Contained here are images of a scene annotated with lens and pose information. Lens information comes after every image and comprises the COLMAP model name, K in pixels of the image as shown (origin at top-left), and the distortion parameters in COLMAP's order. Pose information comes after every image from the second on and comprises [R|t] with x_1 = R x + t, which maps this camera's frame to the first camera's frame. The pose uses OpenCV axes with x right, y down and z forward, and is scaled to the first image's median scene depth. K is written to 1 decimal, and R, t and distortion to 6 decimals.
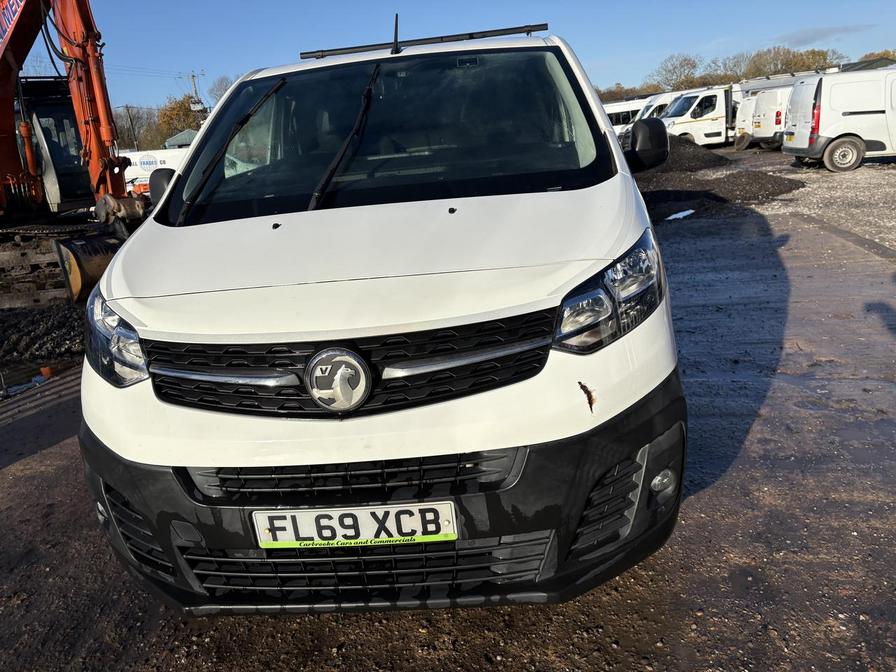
lens RADIAL K [[675.7, 0, 448.2], [0, 675.7, 331.4], [0, 0, 1]] dist [0.018569, -0.019060]
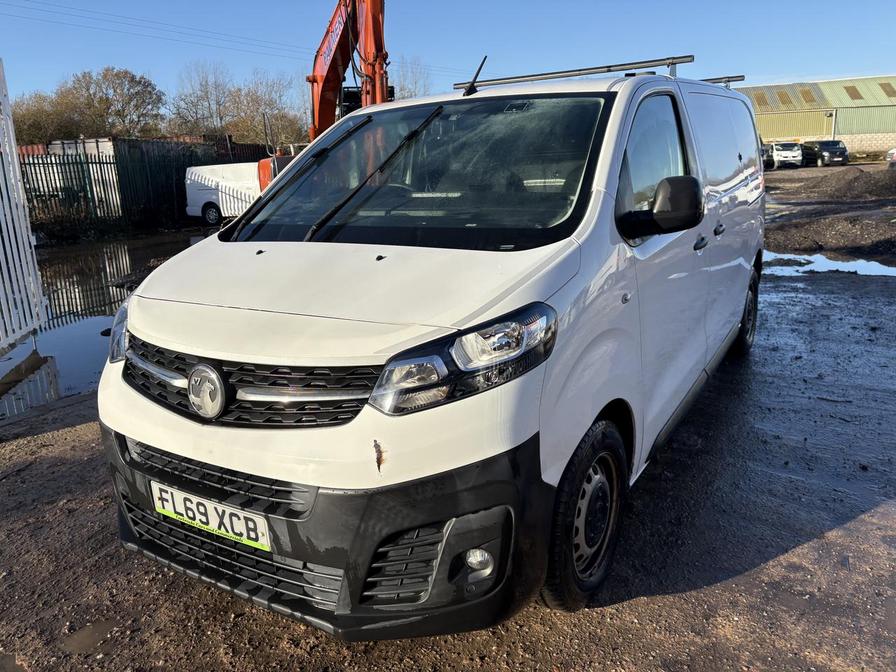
lens RADIAL K [[675.7, 0, 445.3], [0, 675.7, 335.4], [0, 0, 1]] dist [0.018569, -0.019060]
pose [[0.886474, 0.168104, -0.431167, 0.689384], [-0.166542, 0.985153, 0.041686, -0.141691], [0.431773, 0.034853, 0.901309, 0.094893]]
